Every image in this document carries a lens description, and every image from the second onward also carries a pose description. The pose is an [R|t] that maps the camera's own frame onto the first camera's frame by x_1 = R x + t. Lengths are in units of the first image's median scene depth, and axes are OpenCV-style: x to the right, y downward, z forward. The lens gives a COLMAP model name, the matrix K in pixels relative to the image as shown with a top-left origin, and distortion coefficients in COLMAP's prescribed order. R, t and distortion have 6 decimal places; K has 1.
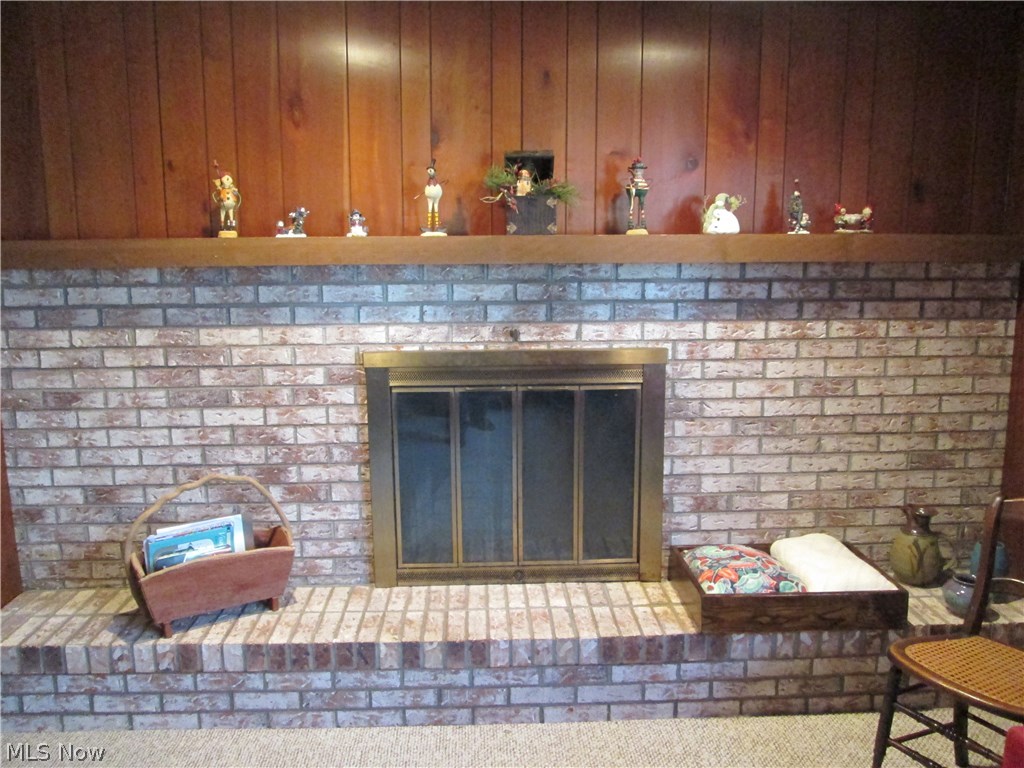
lens RADIAL K [[849.1, 0, 506.4], [0, 849.1, 376.9], [0, 0, 1]] dist [-0.051137, 0.028321]
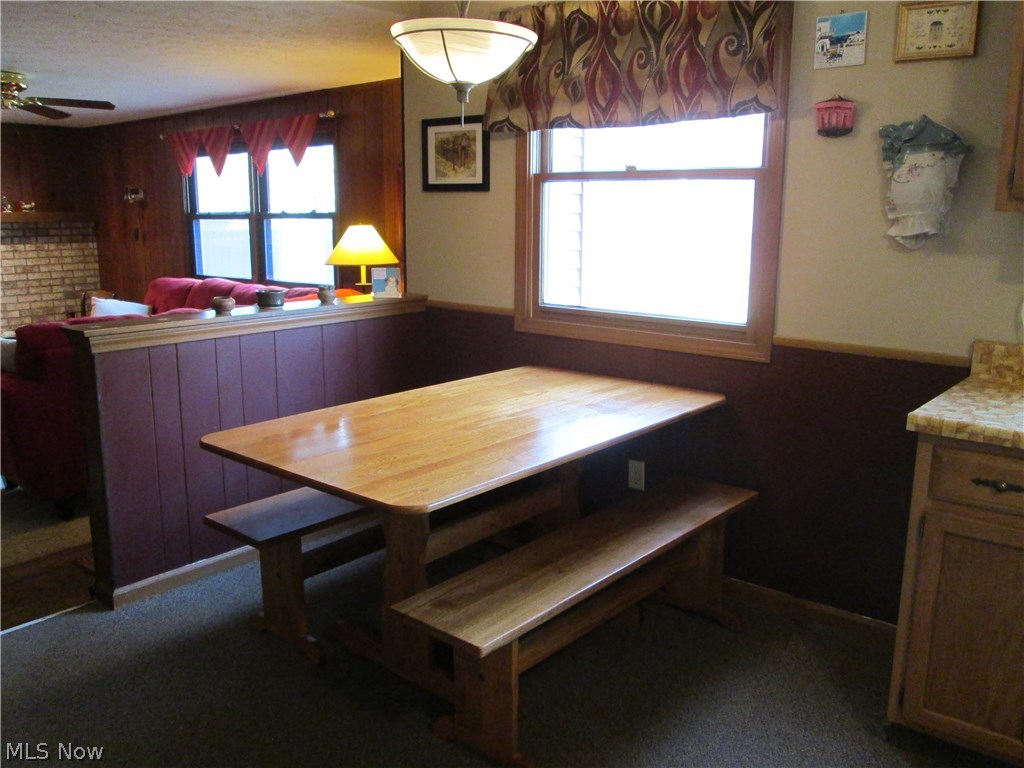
lens RADIAL K [[849.1, 0, 502.8], [0, 849.1, 384.8], [0, 0, 1]] dist [-0.051137, 0.028321]
pose [[0.680987, -0.139467, 0.718892, -0.578956], [0.108041, 0.990088, 0.089736, 0.311000], [-0.724282, 0.016560, 0.689305, -1.998229]]
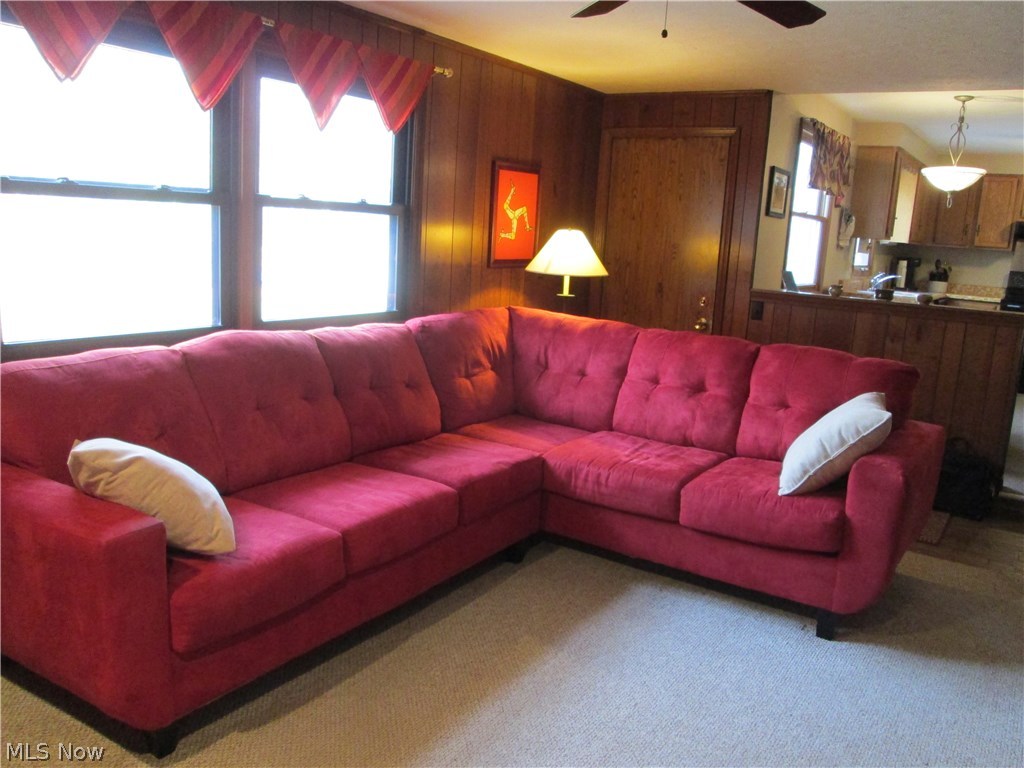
lens RADIAL K [[849.1, 0, 517.8], [0, 849.1, 384.9], [0, 0, 1]] dist [-0.051137, 0.028321]
pose [[-0.825115, -0.141163, 0.547045, -0.309451], [0.036849, 0.952773, 0.301440, -0.096235], [-0.563762, 0.268881, -0.780946, 0.775737]]
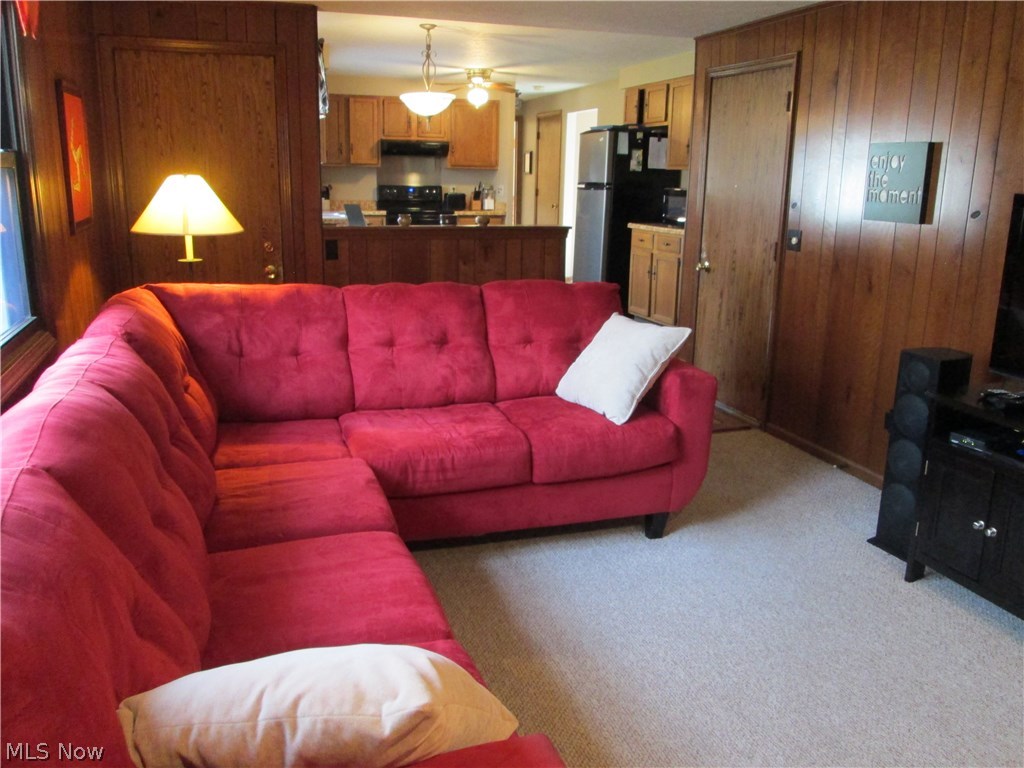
lens RADIAL K [[849.1, 0, 517.5], [0, 849.1, 386.4], [0, 0, 1]] dist [-0.051137, 0.028321]
pose [[-0.956081, 0.064816, -0.285845, 0.425604], [-0.053094, 0.920809, 0.386382, -0.103732], [0.288253, 0.384590, -0.876927, 0.721024]]
